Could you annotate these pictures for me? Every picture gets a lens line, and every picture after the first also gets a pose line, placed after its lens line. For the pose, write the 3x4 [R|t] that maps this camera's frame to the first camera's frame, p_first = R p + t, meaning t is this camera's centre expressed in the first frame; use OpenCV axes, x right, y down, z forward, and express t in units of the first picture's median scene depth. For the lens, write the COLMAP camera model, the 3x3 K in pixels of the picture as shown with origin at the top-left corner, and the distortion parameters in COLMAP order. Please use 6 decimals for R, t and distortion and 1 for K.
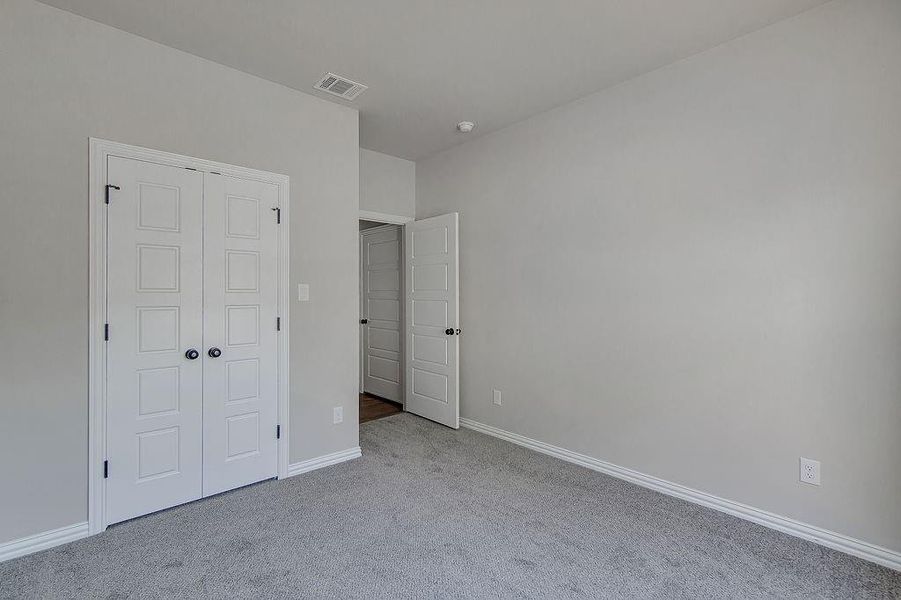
lens RADIAL K [[422.1, 0, 450.5], [0, 422.1, 300.0], [0, 0, 1]] dist [0.002837, 0.000426]
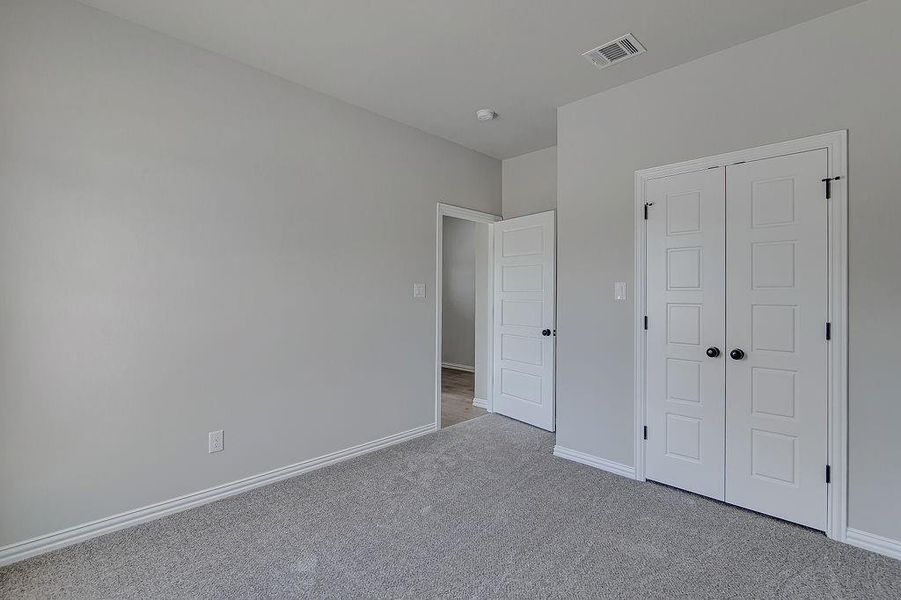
lens RADIAL K [[432.2, 0, 450.5], [0, 432.2, 300.0], [0, 0, 1]] dist [-0.007545, 0.000115]
pose [[0.036861, 0.016852, -0.999178, 0.397260], [-0.016809, 0.999727, 0.016242, -0.001459], [0.999179, 0.016197, 0.037134, 0.348056]]
